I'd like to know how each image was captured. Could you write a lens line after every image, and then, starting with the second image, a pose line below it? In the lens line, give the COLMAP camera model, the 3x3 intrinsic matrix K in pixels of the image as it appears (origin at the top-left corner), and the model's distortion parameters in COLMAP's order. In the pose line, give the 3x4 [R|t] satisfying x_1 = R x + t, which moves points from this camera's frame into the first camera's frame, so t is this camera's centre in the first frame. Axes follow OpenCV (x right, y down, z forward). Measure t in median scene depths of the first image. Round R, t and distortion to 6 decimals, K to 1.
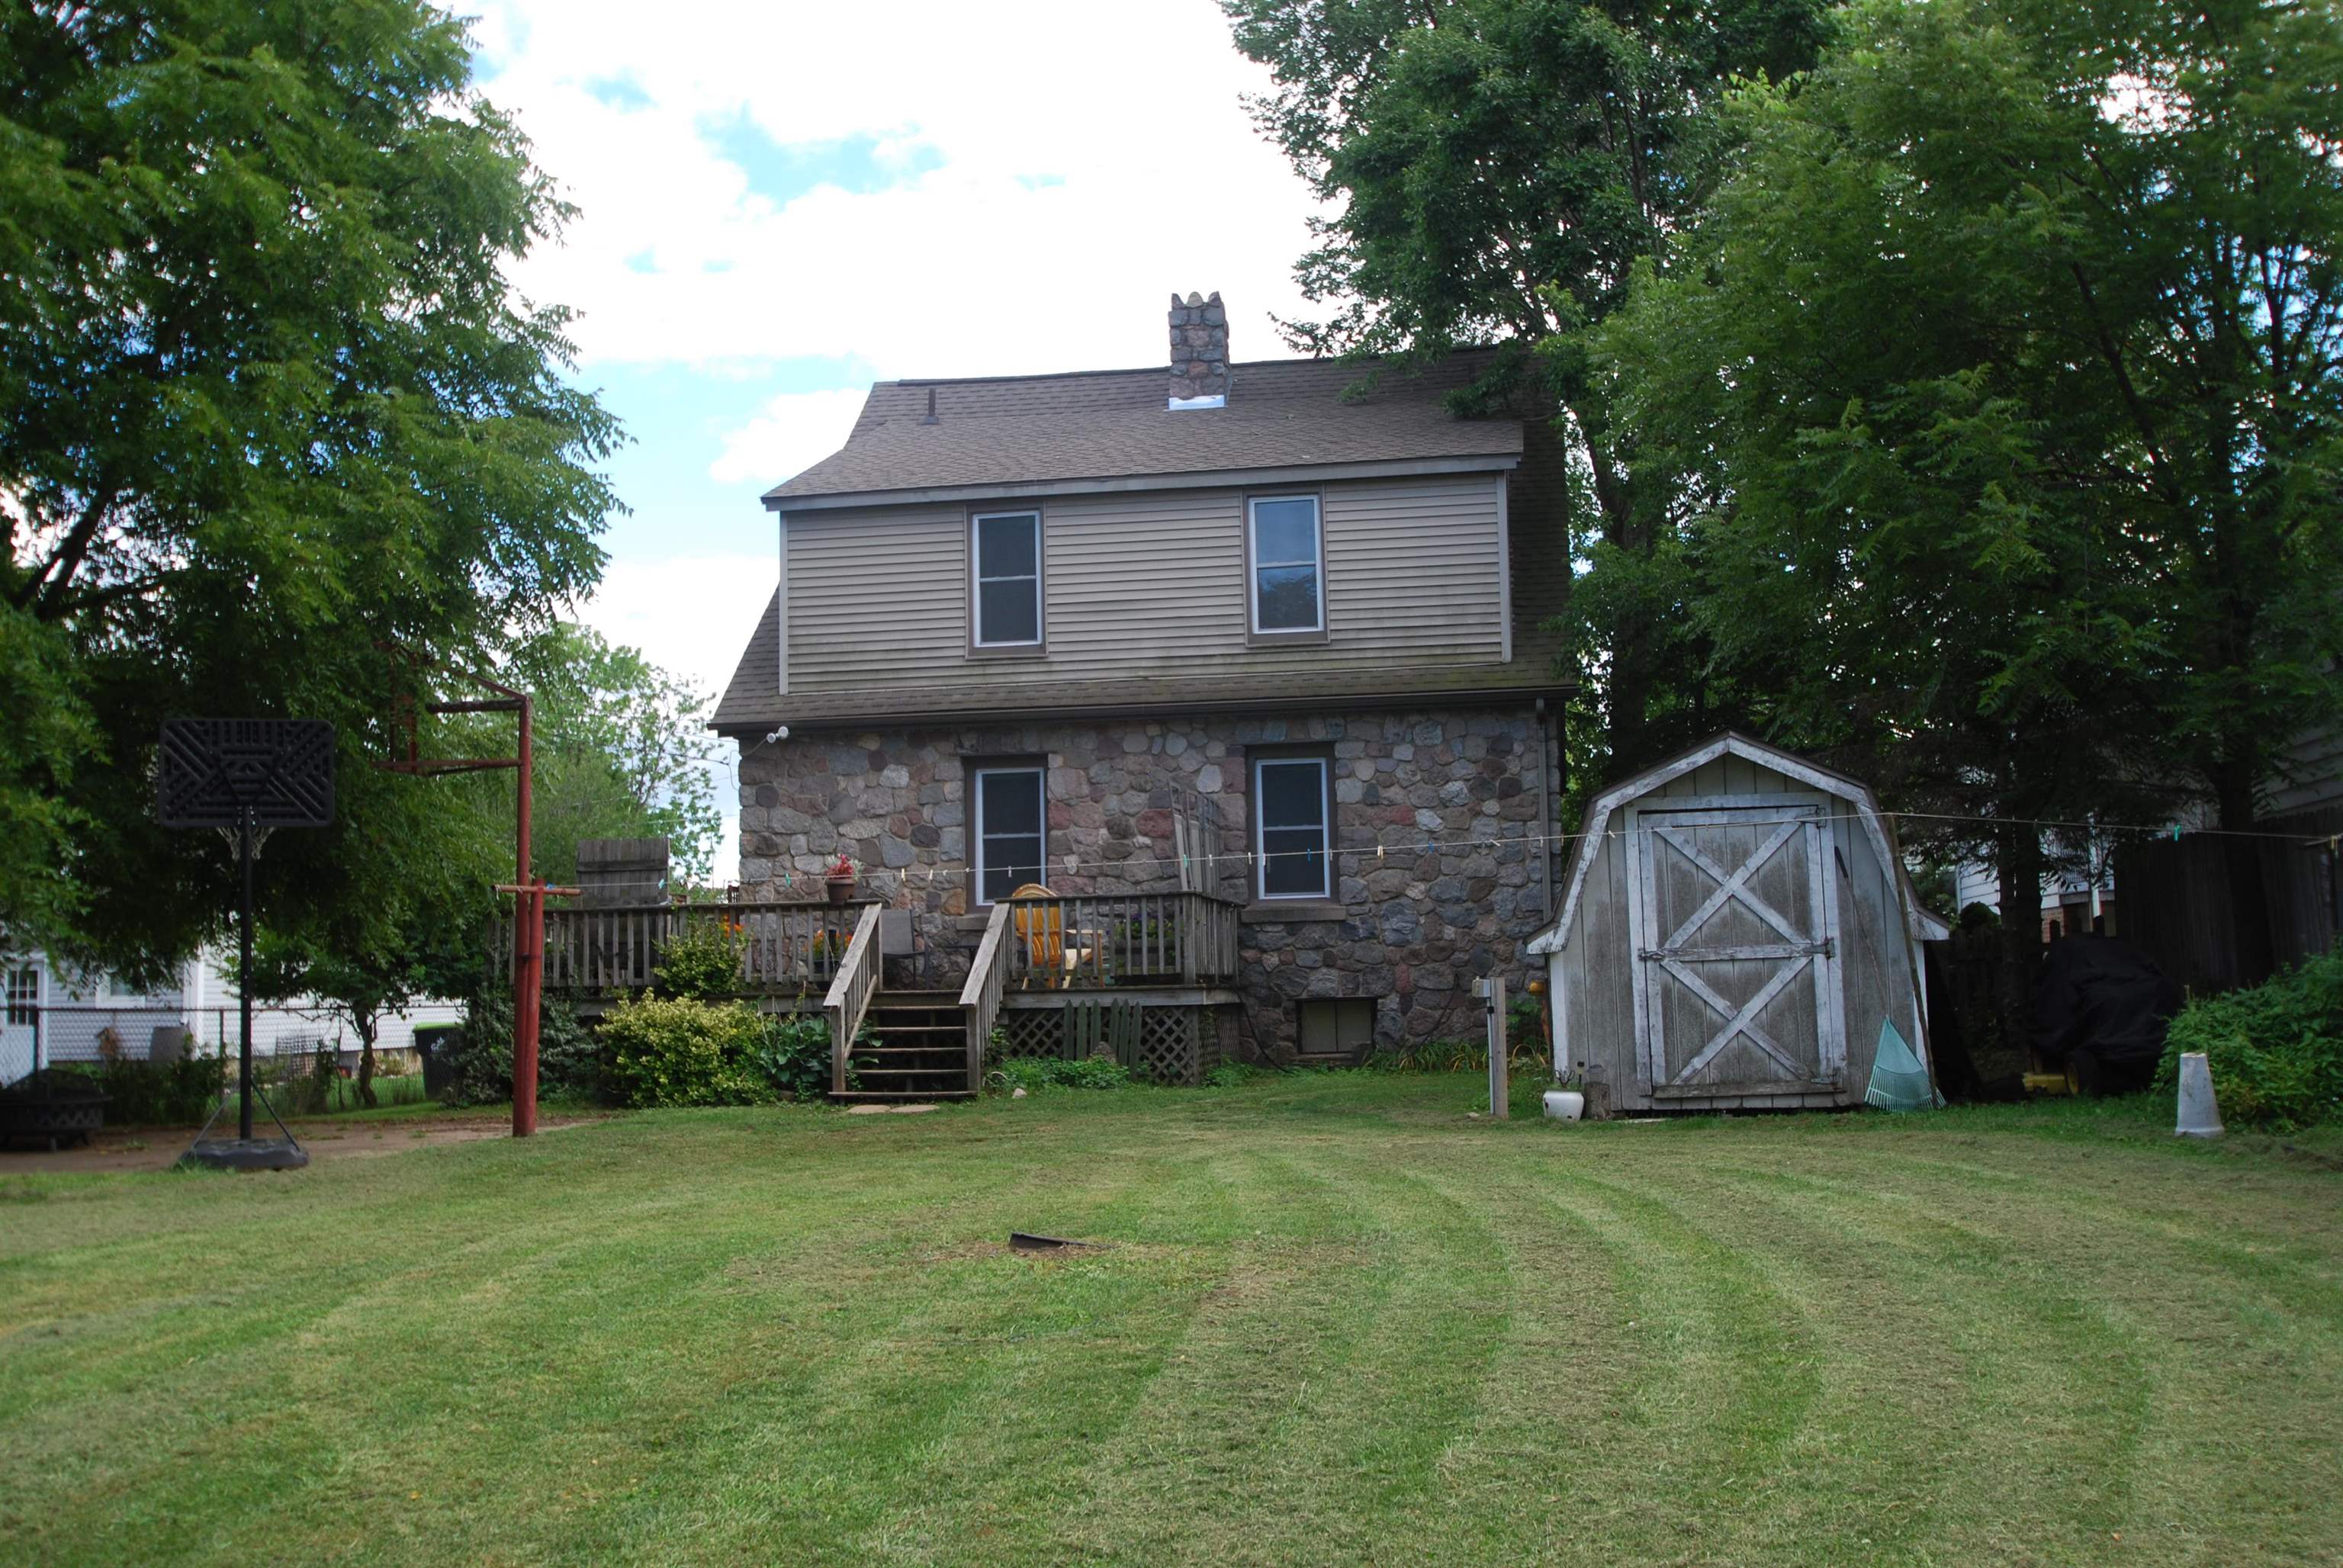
lens RADIAL K [[2436.1, 0, 1170.5], [0, 2436.1, 782.1], [0, 0, 1]] dist [-0.006928, 0.000000]
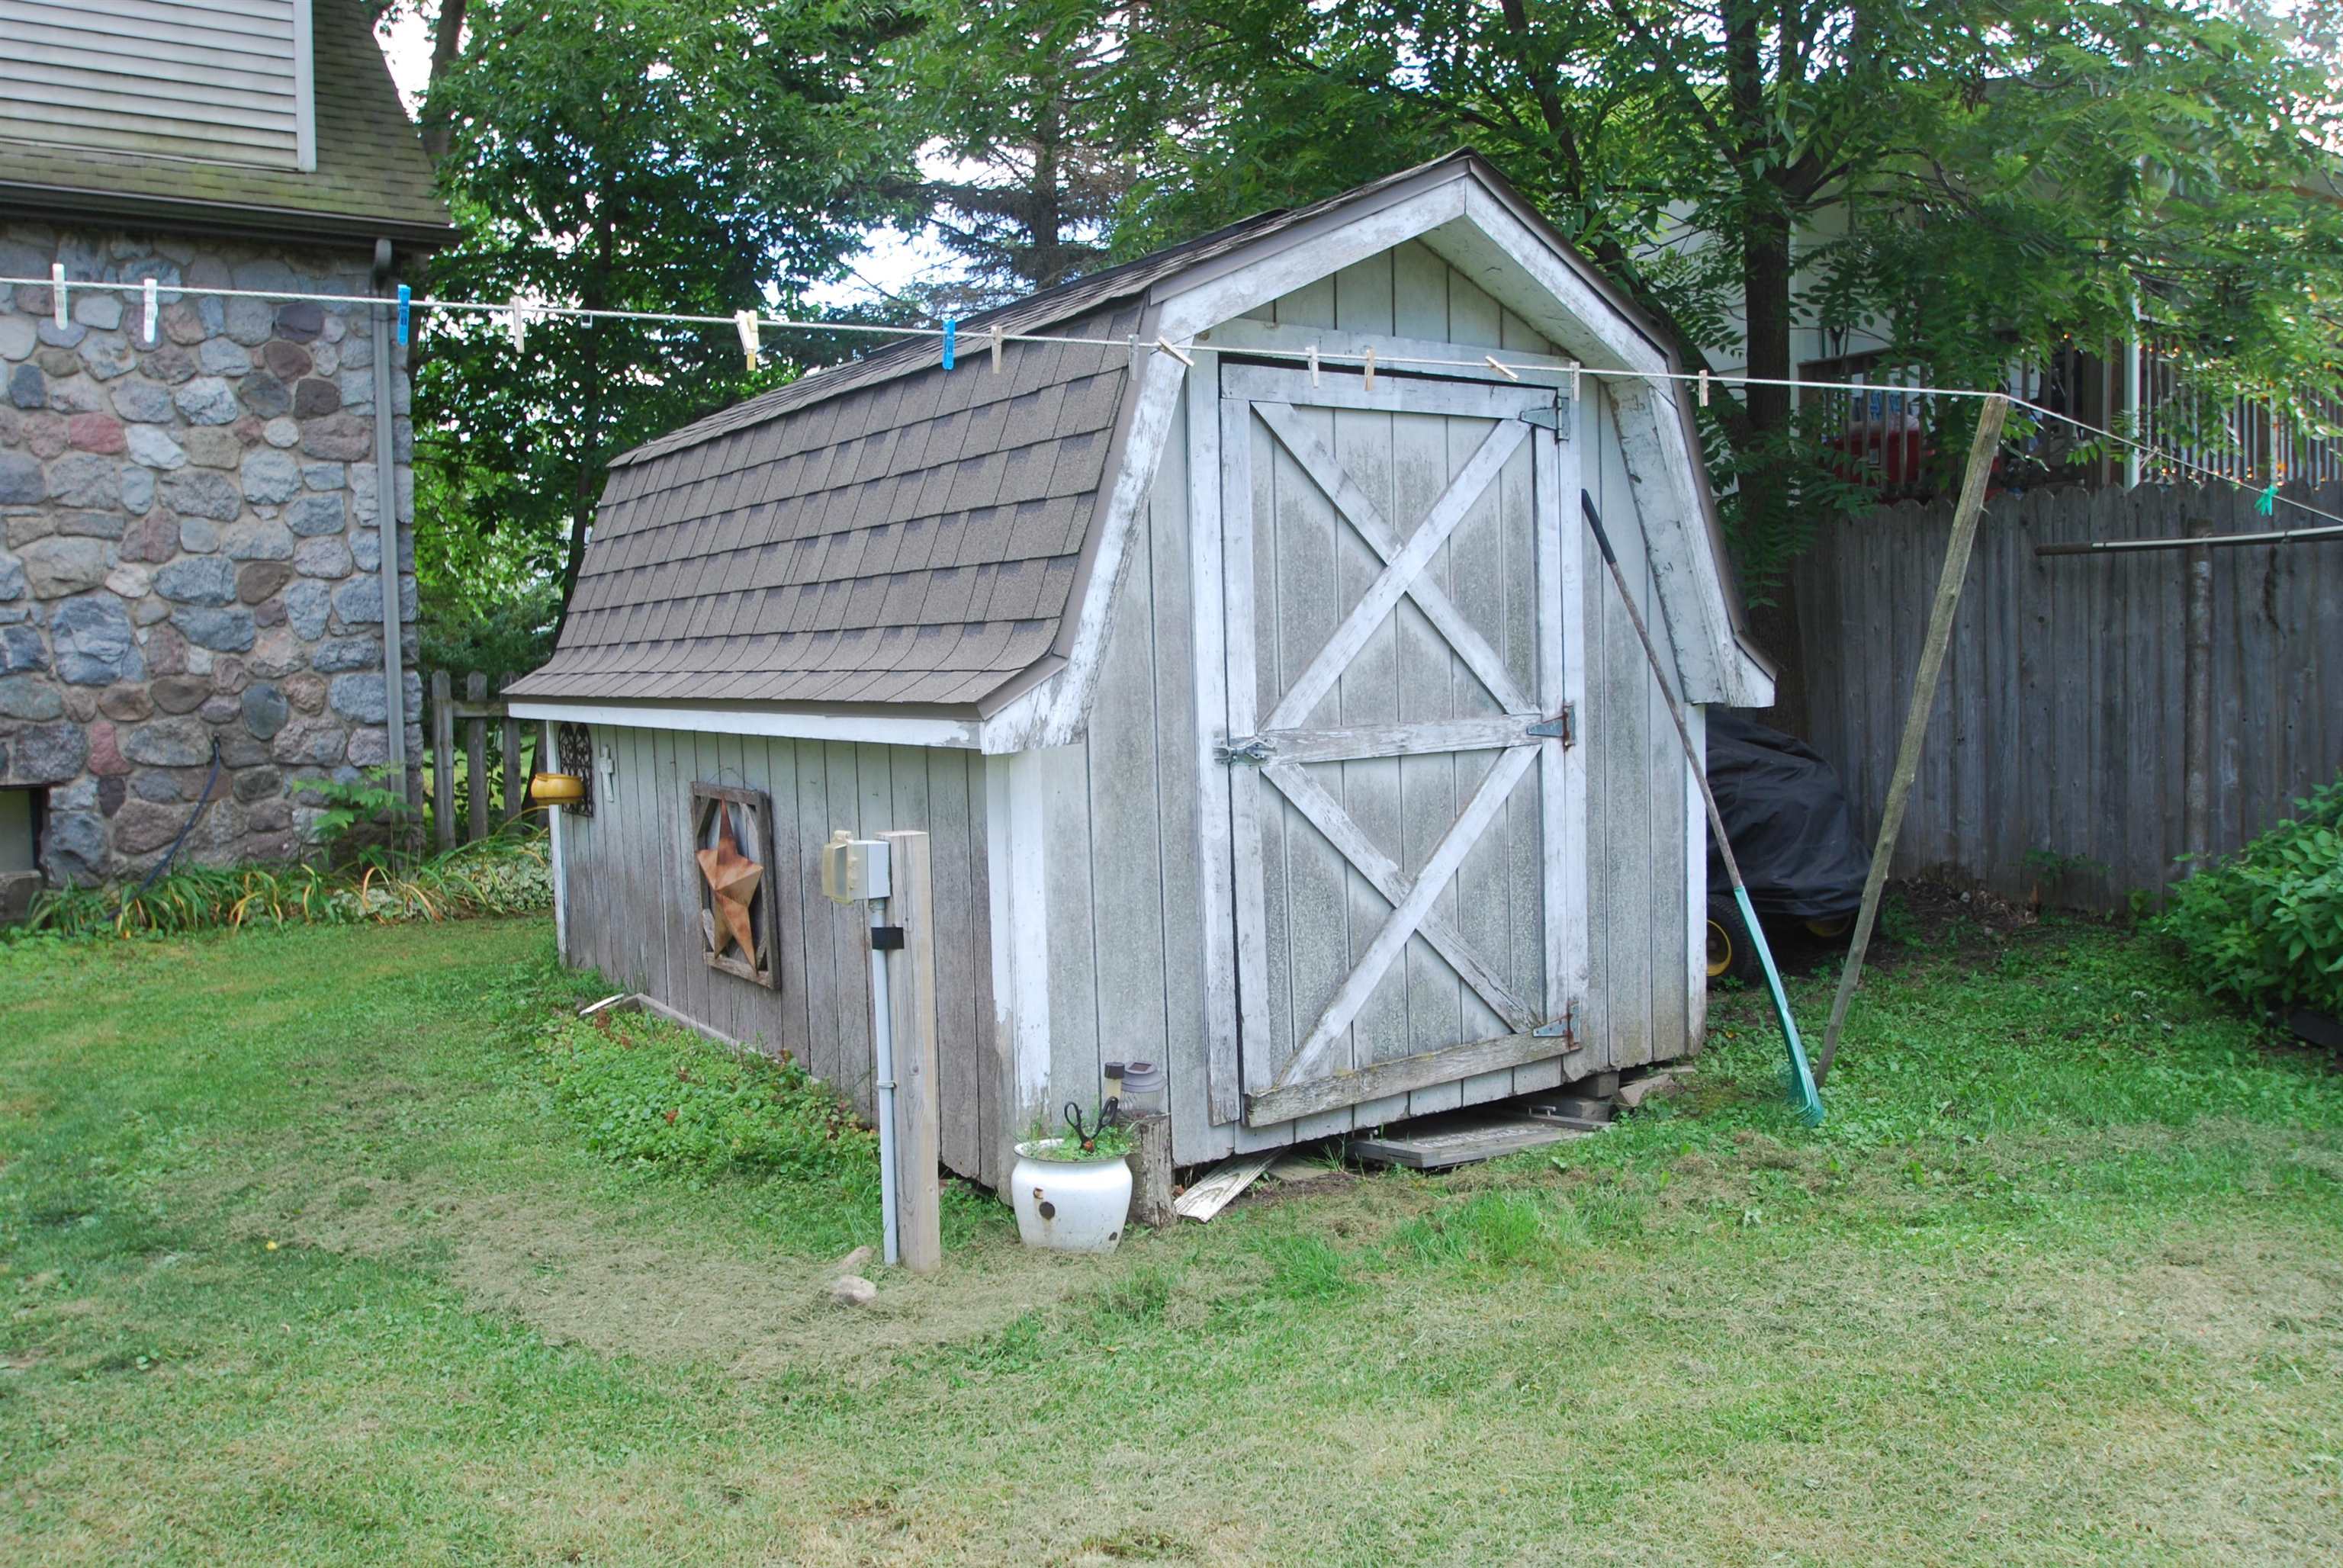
lens RADIAL K [[1809.3, 0, 1173.4], [0, 1809.3, 774.8], [0, 0, 1]] dist [-0.037082, -0.002662]
pose [[0.729952, -0.033594, 0.682673, 0.001482], [-0.055900, 0.992511, 0.108612, 0.045629], [-0.681209, -0.117442, 0.722607, 0.807042]]
